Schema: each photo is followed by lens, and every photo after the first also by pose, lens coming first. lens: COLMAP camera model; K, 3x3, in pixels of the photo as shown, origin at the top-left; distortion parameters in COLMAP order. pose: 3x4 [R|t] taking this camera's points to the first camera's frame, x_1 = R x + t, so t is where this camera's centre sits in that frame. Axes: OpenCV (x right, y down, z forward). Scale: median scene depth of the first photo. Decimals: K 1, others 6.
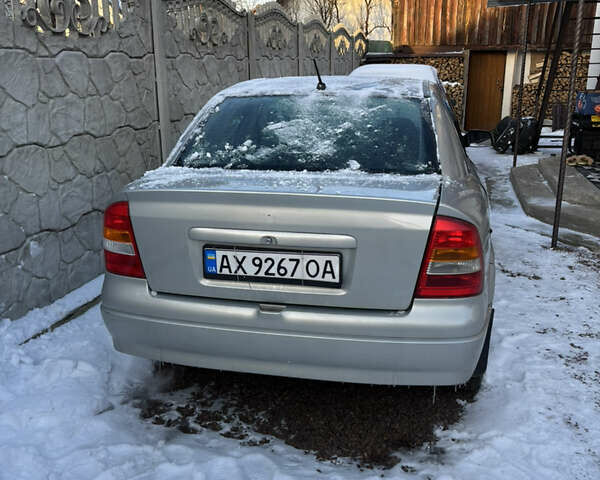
lens RADIAL K [[619.8, 0, 299.0], [0, 619.8, 239.4], [0, 0, 1]] dist [0.019047, 0.000000]
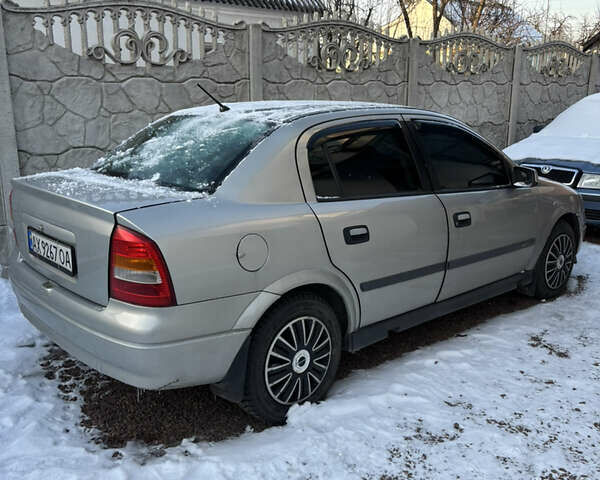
lens RADIAL K [[619.8, 0, 298.5], [0, 619.8, 240.4], [0, 0, 1]] dist [0.019047, 0.000000]
pose [[0.806677, 0.145420, -0.572822, 0.730572], [-0.166330, 0.985939, 0.016063, -0.053335], [0.567104, 0.082320, 0.819522, 0.185617]]
